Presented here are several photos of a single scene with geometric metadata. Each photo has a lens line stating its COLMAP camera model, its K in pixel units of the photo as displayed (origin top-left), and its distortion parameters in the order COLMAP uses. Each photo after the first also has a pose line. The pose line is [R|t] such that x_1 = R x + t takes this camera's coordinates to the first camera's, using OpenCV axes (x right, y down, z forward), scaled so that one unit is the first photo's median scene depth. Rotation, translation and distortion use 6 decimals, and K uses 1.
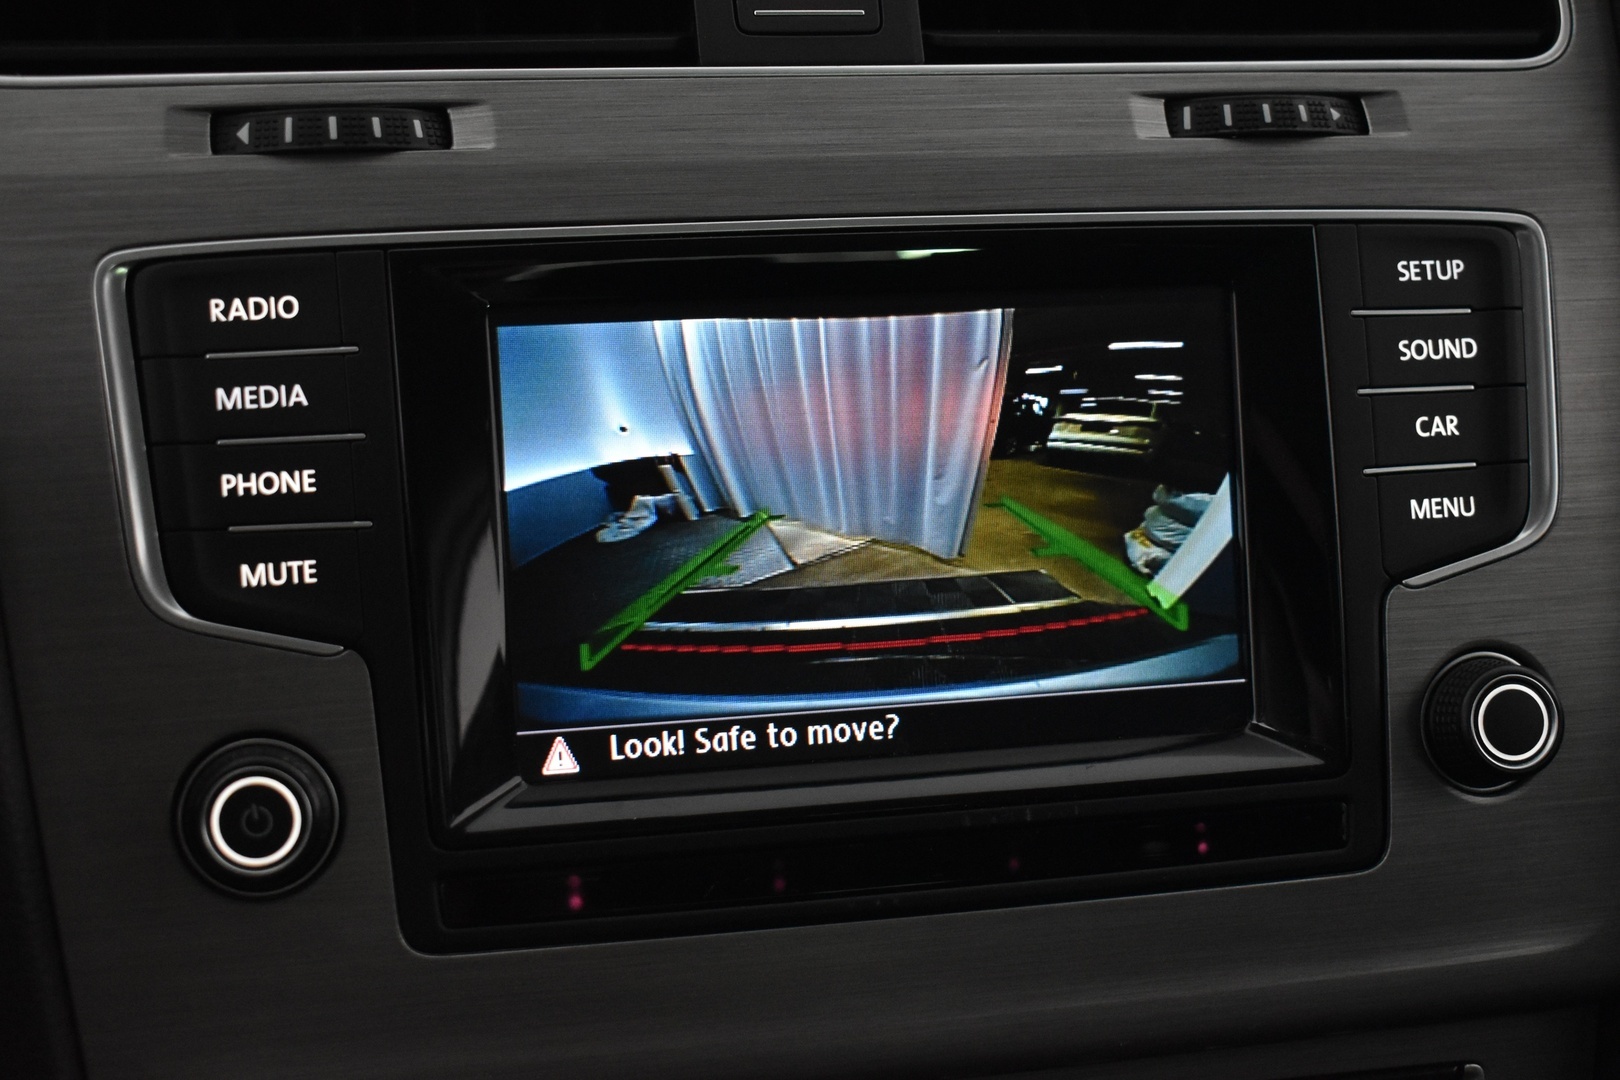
lens RADIAL K [[2378.6, 0, 817.6], [0, 2378.6, 531.1], [0, 0, 1]] dist [-0.037202, 0.000000]
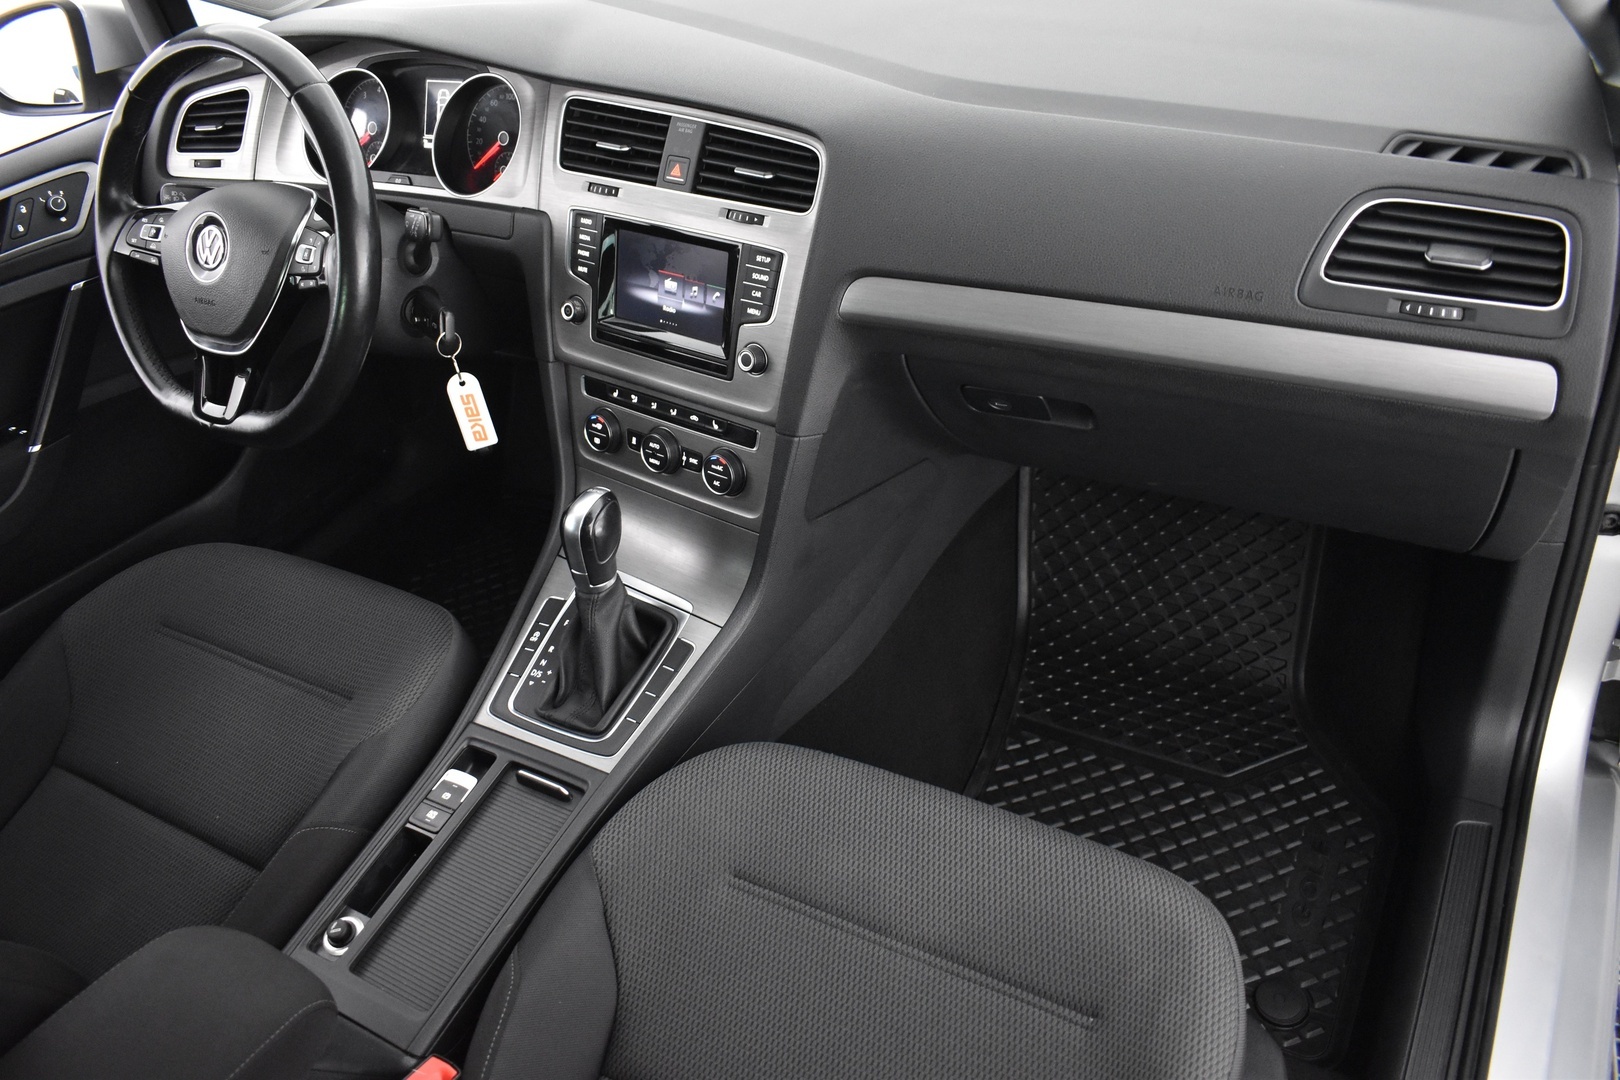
lens RADIAL K [[1257.8, 0, 800.0], [0, 1257.8, 534.4], [0, 0, 1]] dist [-0.099269, 0.018619]
pose [[0.627980, 0.386807, -0.675293, 2.245896], [-0.122518, 0.906049, 0.405049, -0.647534], [0.768525, -0.171627, 0.616372, -0.524263]]
